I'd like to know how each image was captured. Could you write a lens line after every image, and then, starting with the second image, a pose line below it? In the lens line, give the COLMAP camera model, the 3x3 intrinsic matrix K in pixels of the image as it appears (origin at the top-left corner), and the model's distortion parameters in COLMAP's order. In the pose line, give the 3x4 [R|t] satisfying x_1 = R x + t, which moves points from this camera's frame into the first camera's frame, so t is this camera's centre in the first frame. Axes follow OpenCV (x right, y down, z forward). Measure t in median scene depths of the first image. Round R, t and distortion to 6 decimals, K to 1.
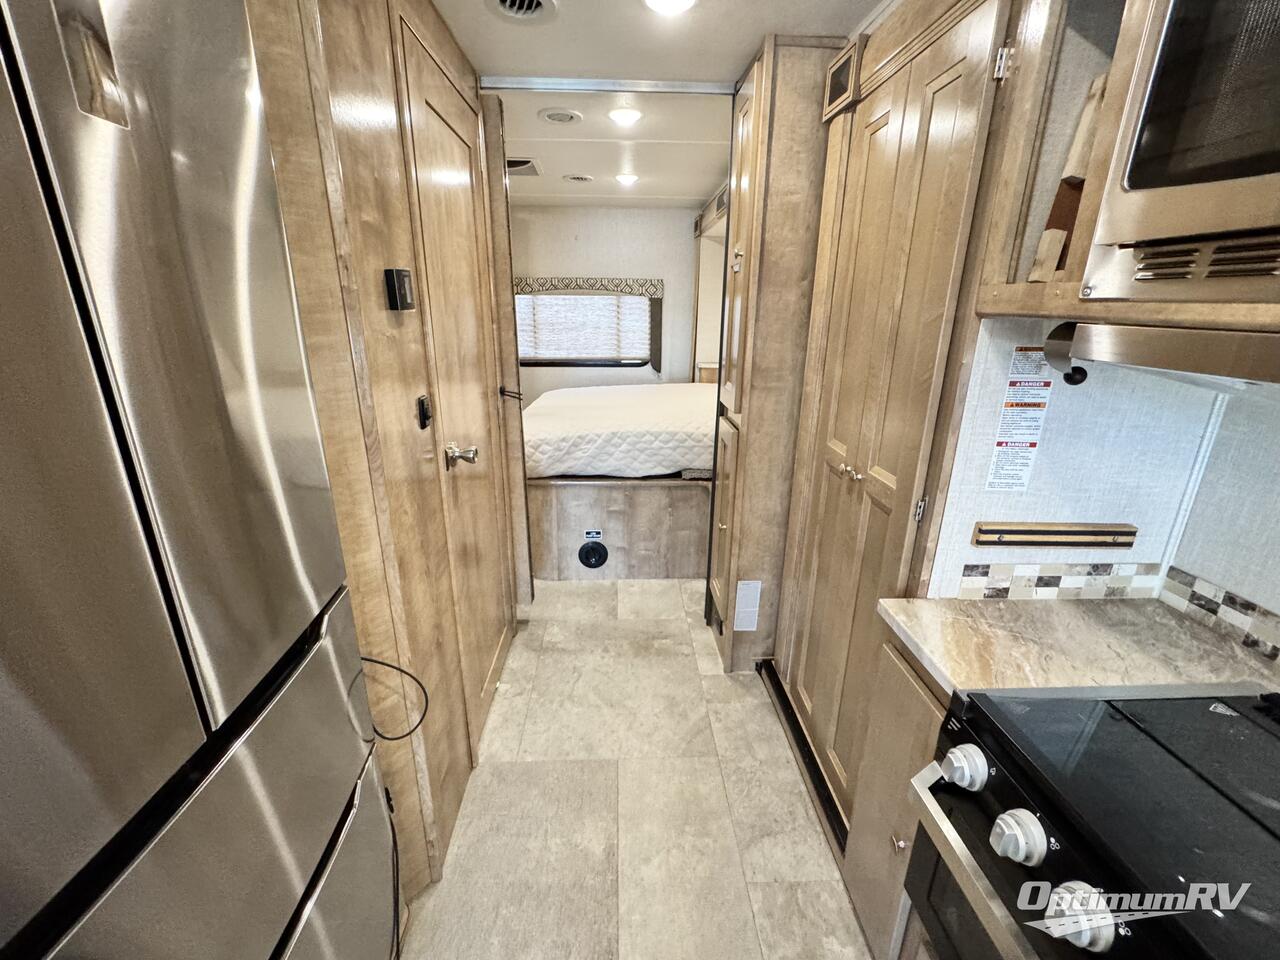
lens RADIAL K [[540.5, 0, 640.0], [0, 540.5, 480.0], [0, 0, 1]] dist [-0.002992, -0.000256]
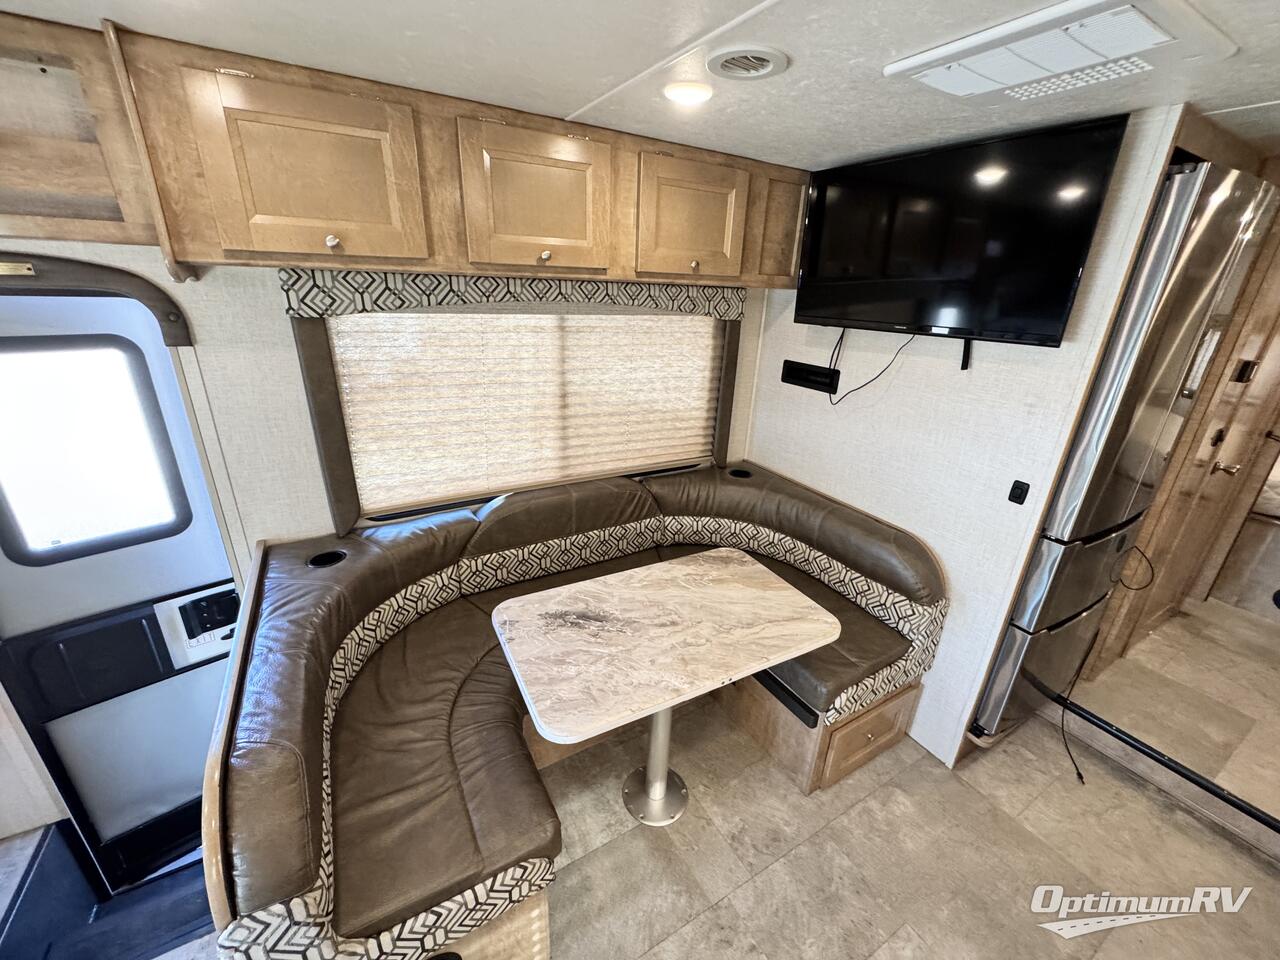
lens RADIAL K [[510.4, 0, 640.0], [0, 510.4, 480.0], [0, 0, 1]] dist [-0.003299, -0.000148]
pose [[0.469567, 0.325979, -0.820514, 0.080363], [-0.302888, 0.932422, 0.197101, 0.185436], [0.829316, 0.155972, 0.536570, -1.050402]]
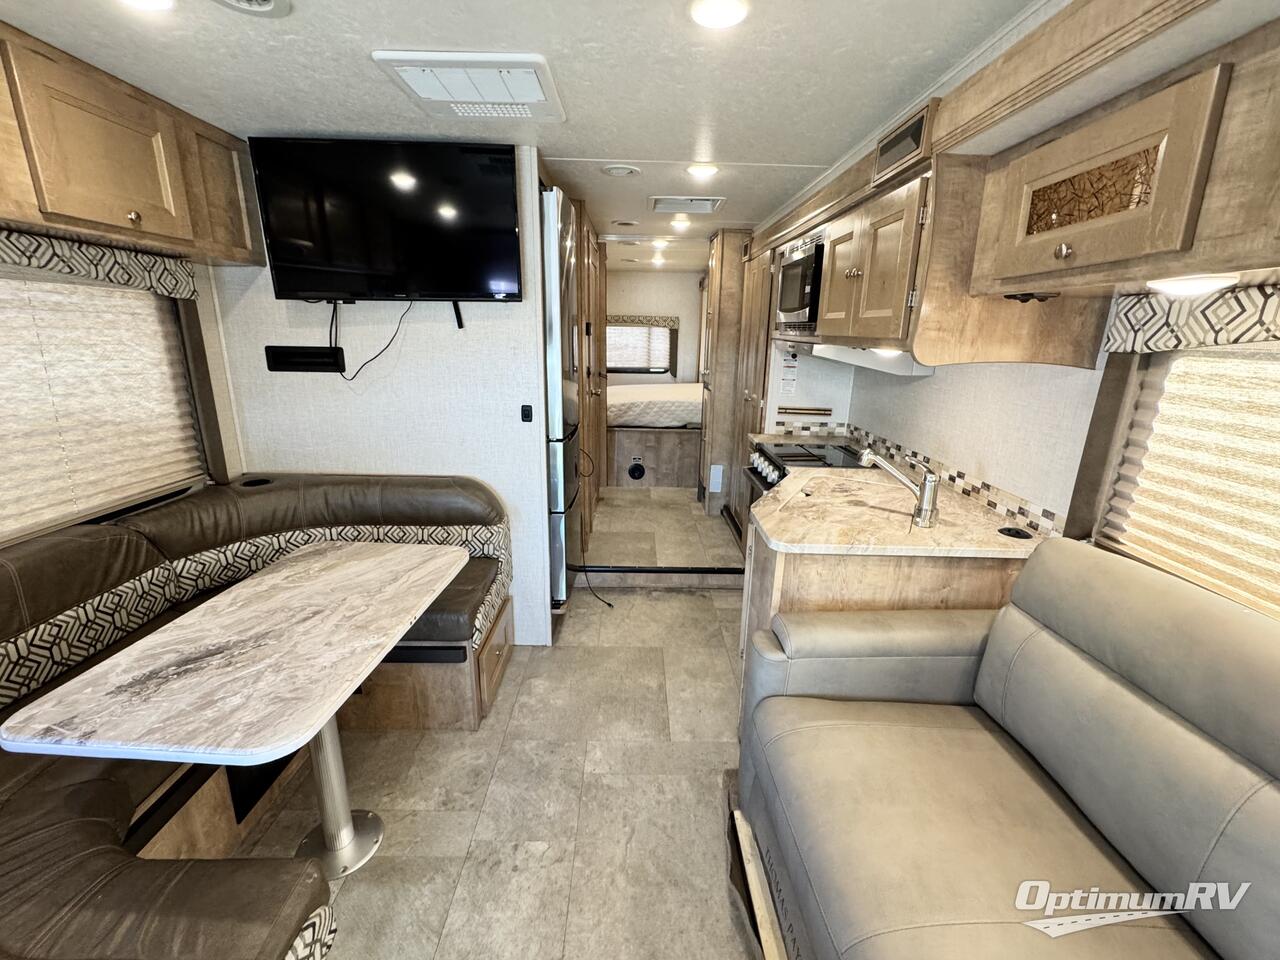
lens RADIAL K [[540.5, 0, 640.0], [0, 540.5, 480.0], [0, 0, 1]] dist [-0.002992, -0.000256]
pose [[0.999405, 0.016390, -0.030332, -0.034684], [-0.017747, 0.998829, -0.045006, 0.412149], [0.029559, 0.045518, 0.998526, -1.305725]]
